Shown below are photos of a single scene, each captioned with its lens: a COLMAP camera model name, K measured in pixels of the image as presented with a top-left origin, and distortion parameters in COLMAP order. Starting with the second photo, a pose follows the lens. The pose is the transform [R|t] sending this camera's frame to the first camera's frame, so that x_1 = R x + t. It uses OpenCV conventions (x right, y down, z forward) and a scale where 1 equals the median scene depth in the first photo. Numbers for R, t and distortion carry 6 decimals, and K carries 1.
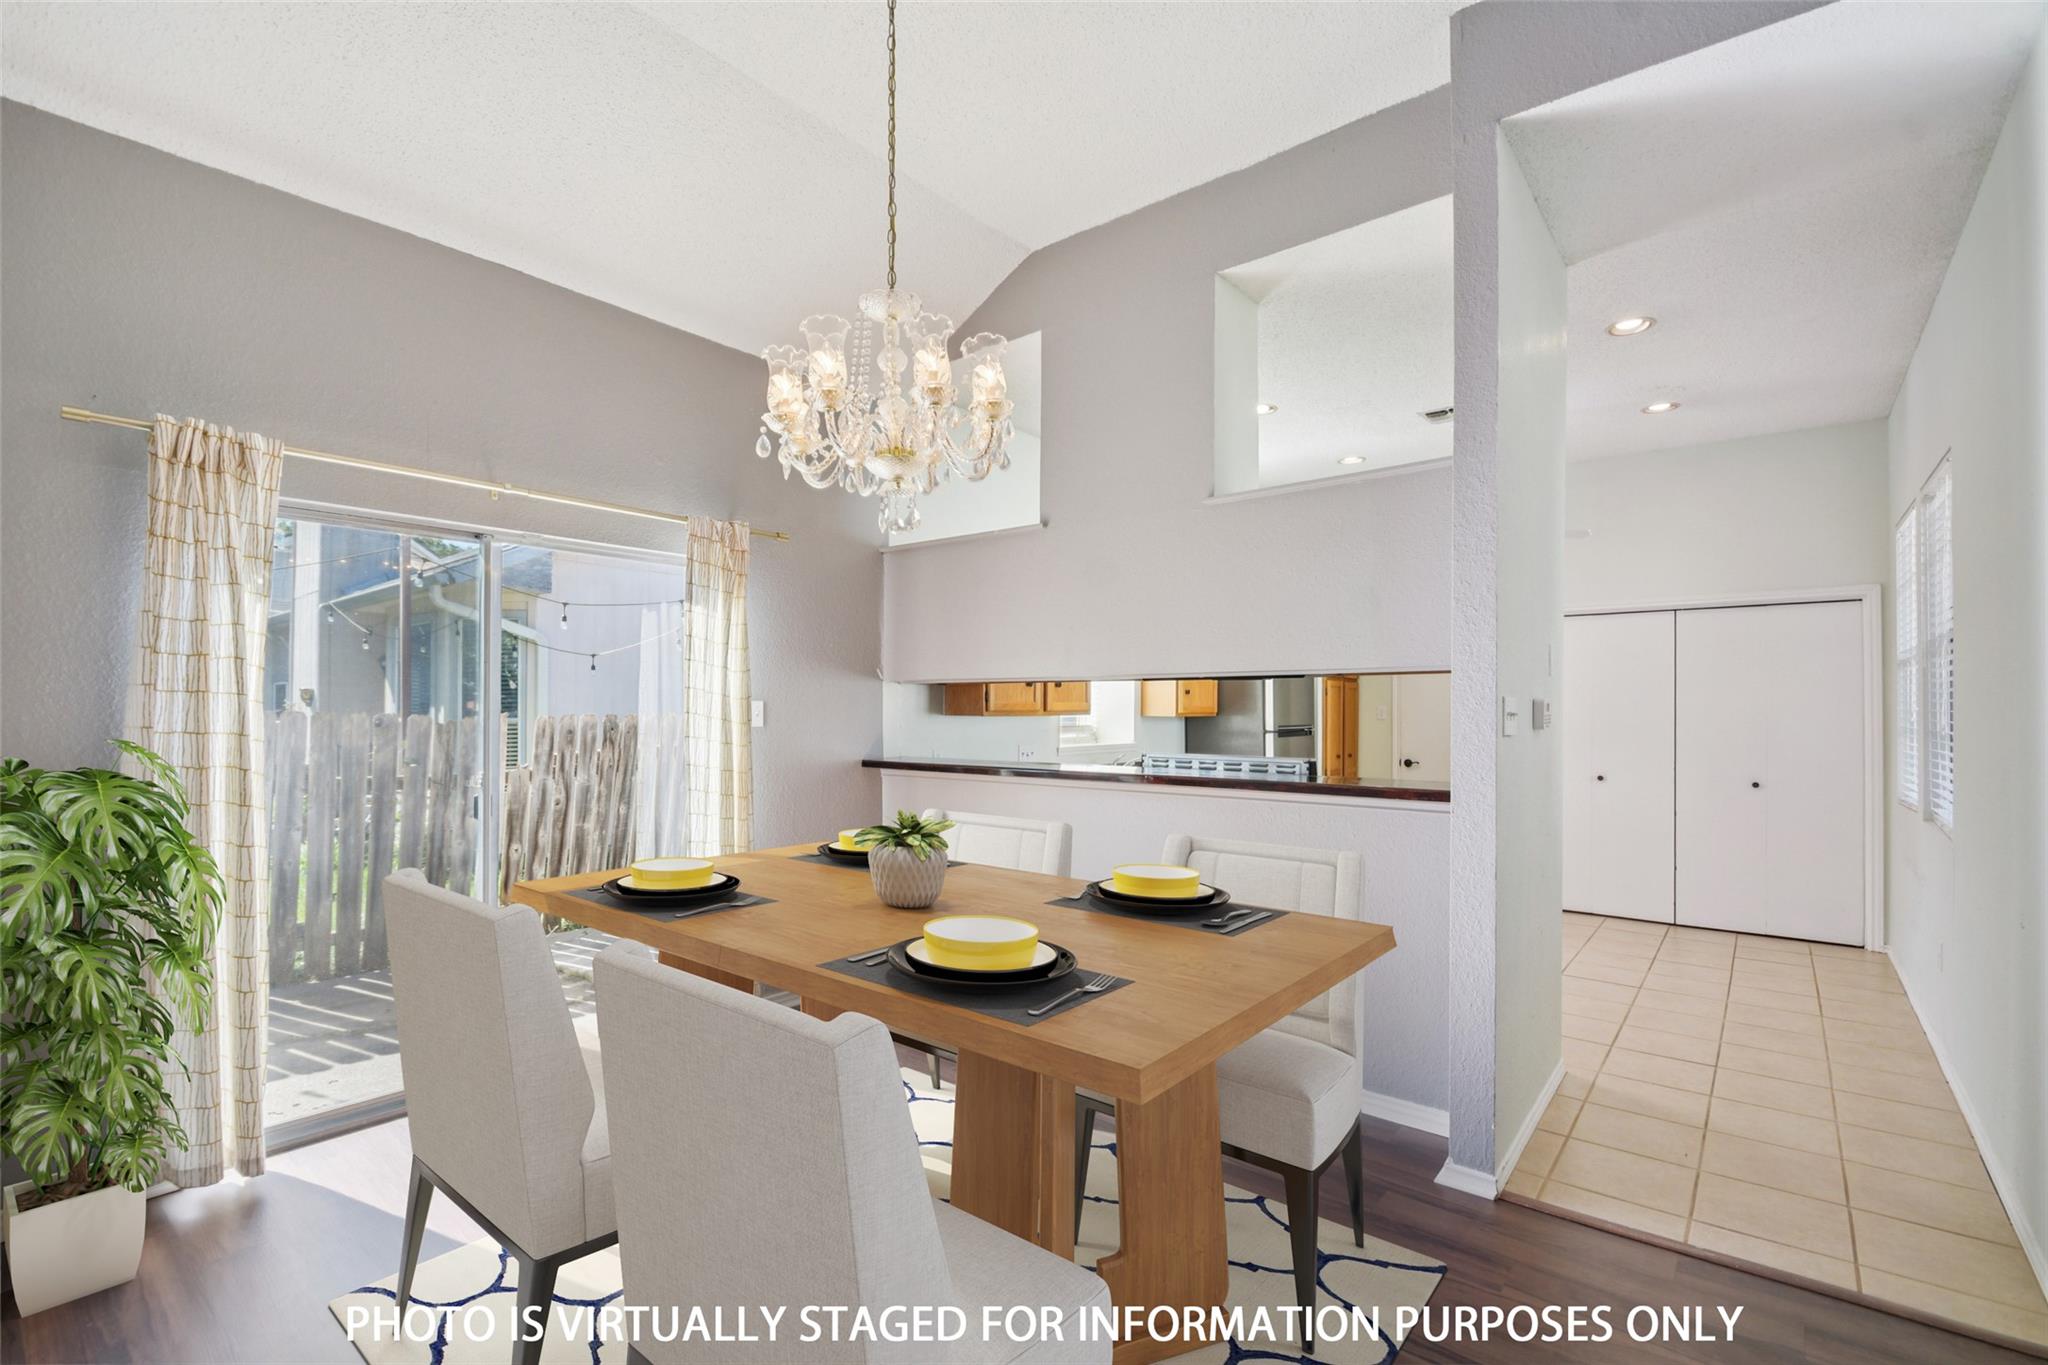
lens RADIAL K [[908.4, 0, 1035.3], [0, 908.4, 708.5], [0, 0, 1]] dist [0.000154, -0.000253]
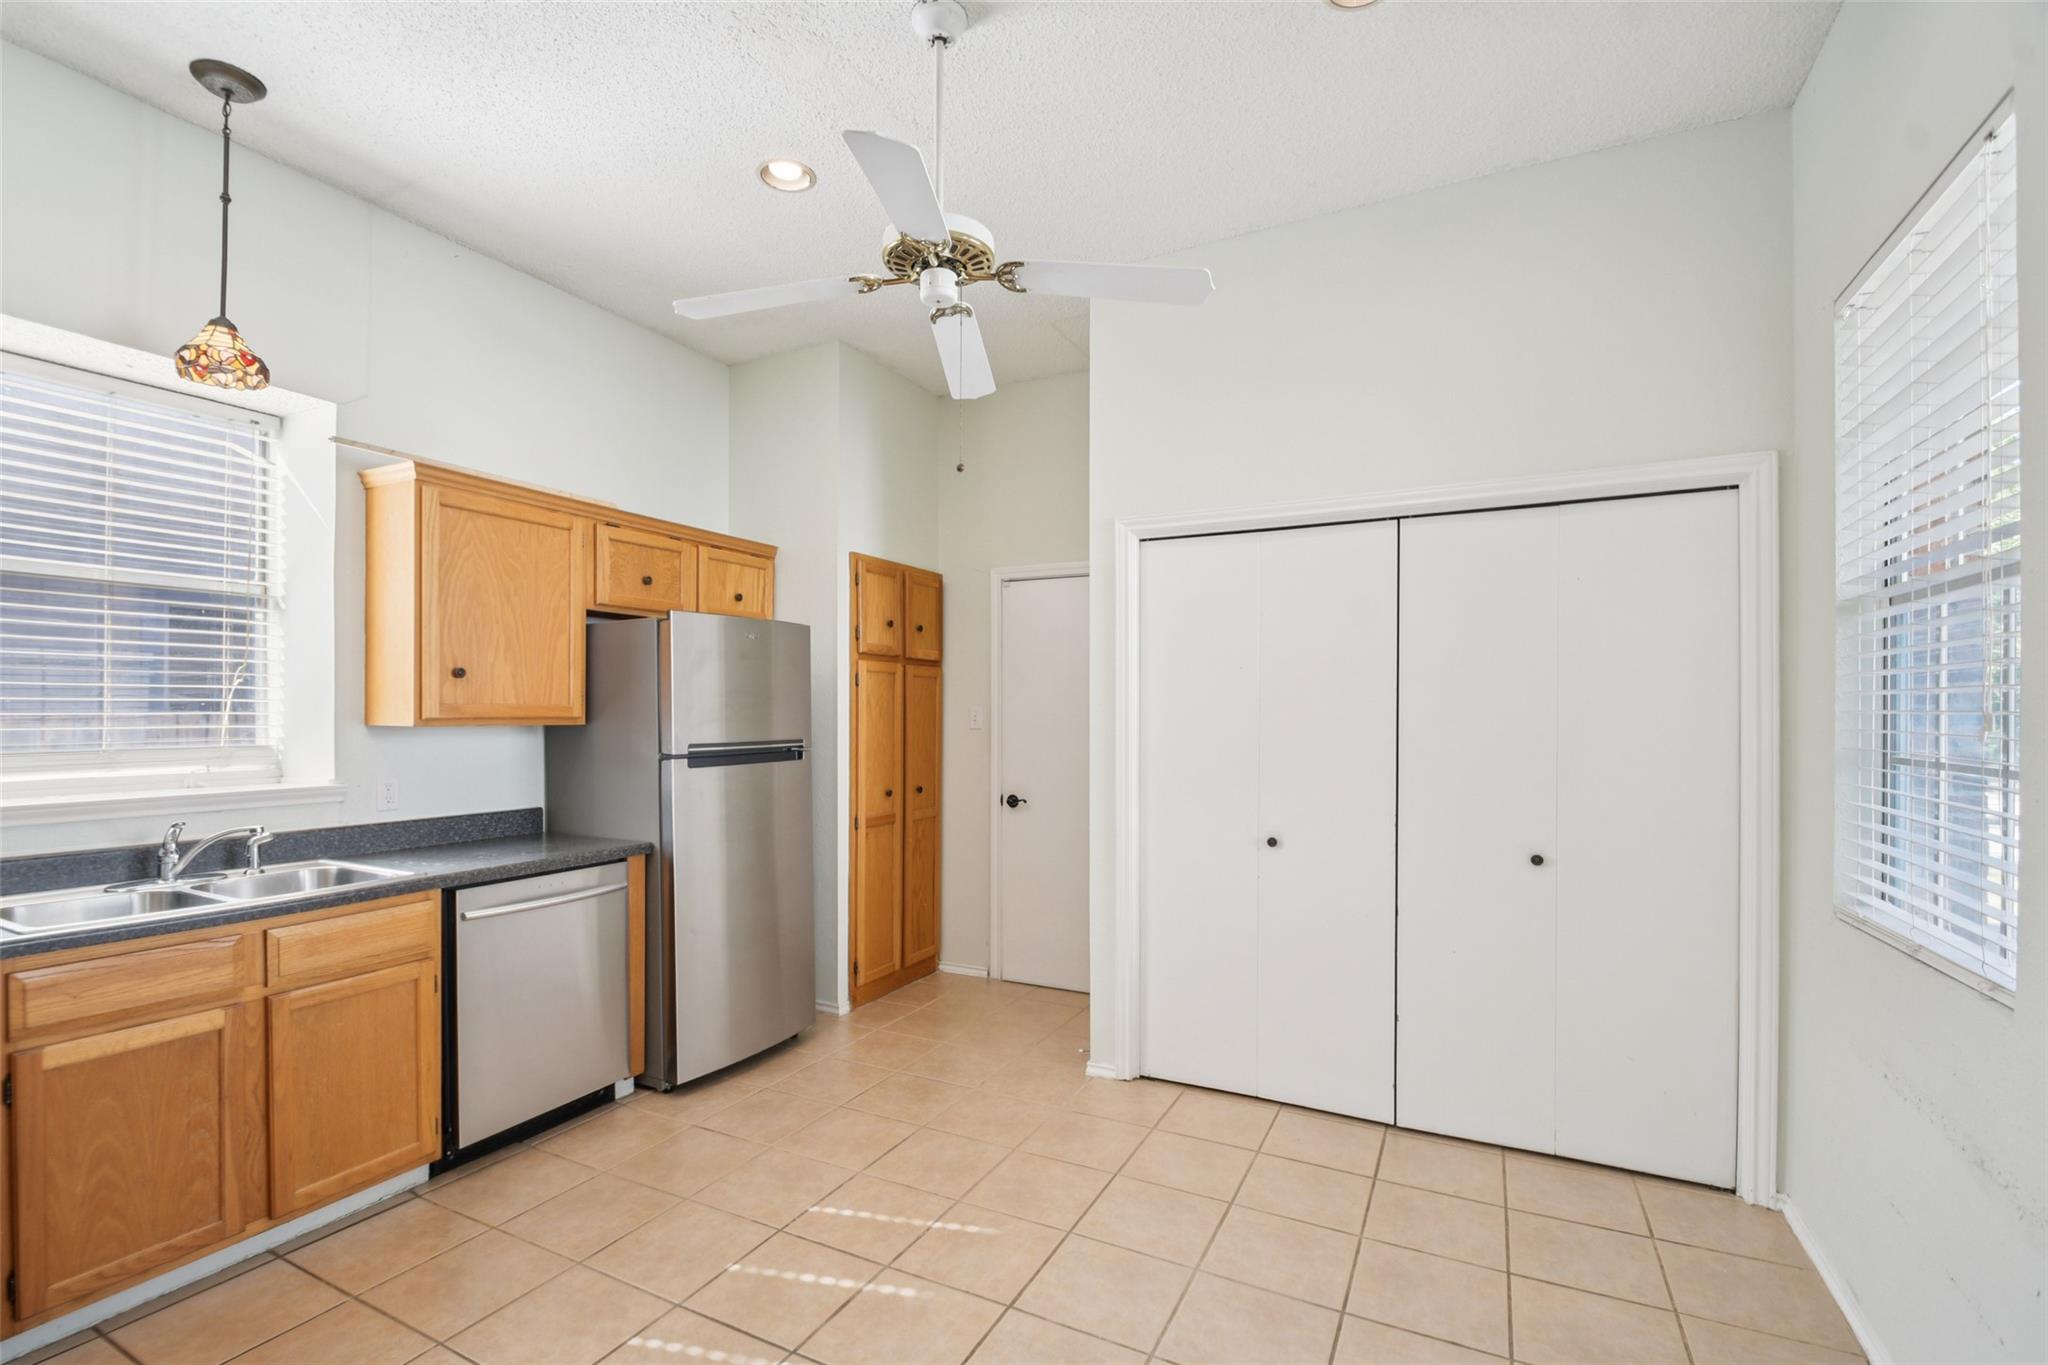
lens RADIAL K [[911.8, 0, 1003.6], [0, 911.8, 717.5], [0, 0, 1]] dist [0.000588, 0.000005]
pose [[0.982197, 0.000052, 0.187856, 0.398998], [-0.000558, 0.999996, 0.002640, 0.002849], [-0.187855, -0.002698, 0.982193, 0.549472]]
